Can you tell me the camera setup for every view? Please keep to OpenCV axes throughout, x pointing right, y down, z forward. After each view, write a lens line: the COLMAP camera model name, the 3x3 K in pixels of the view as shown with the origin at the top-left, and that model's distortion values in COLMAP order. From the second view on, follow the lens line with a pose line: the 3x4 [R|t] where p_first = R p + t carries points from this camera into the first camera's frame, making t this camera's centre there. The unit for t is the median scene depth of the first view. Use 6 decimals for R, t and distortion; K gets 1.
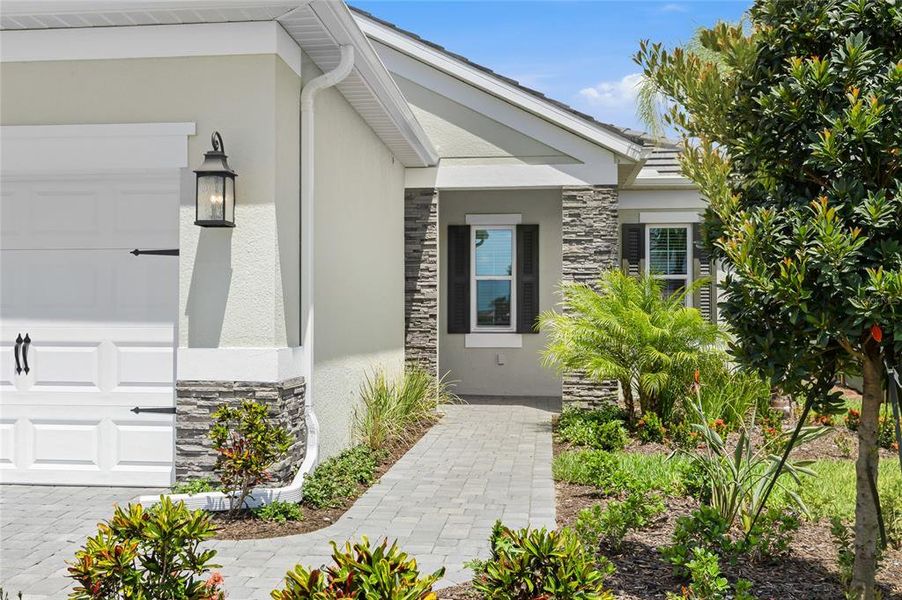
lens RADIAL K [[992.7, 0, 449.8], [0, 992.7, 317.1], [0, 0, 1]] dist [0.001075, 0.002682]
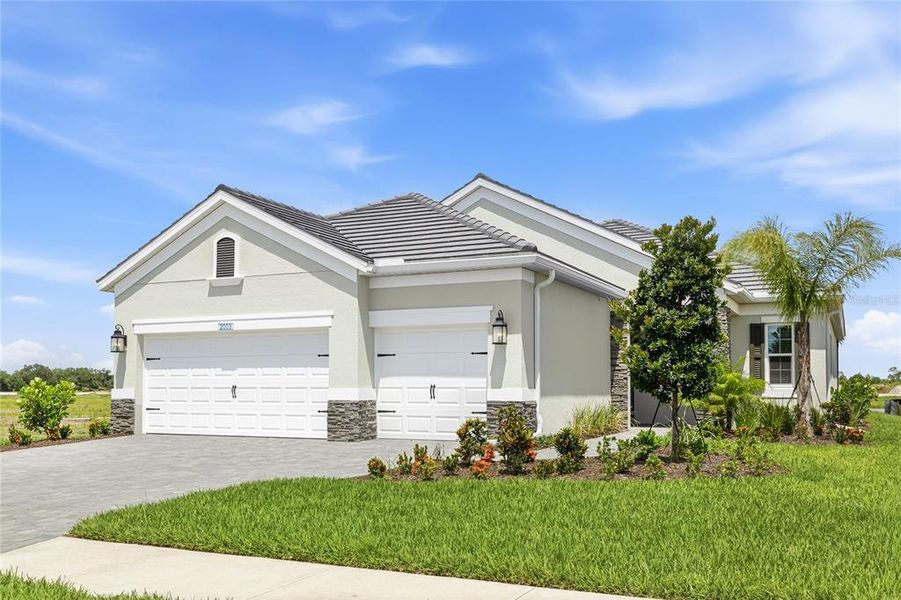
lens RADIAL K [[991.6, 0, 449.3], [0, 991.6, 317.1], [0, 0, 1]] dist [0.001075, 0.002682]
pose [[0.942984, -0.026150, -0.331811, 0.532722], [0.002632, 0.997464, -0.071130, 0.028443], [0.332829, 0.066201, 0.940661, -1.598859]]
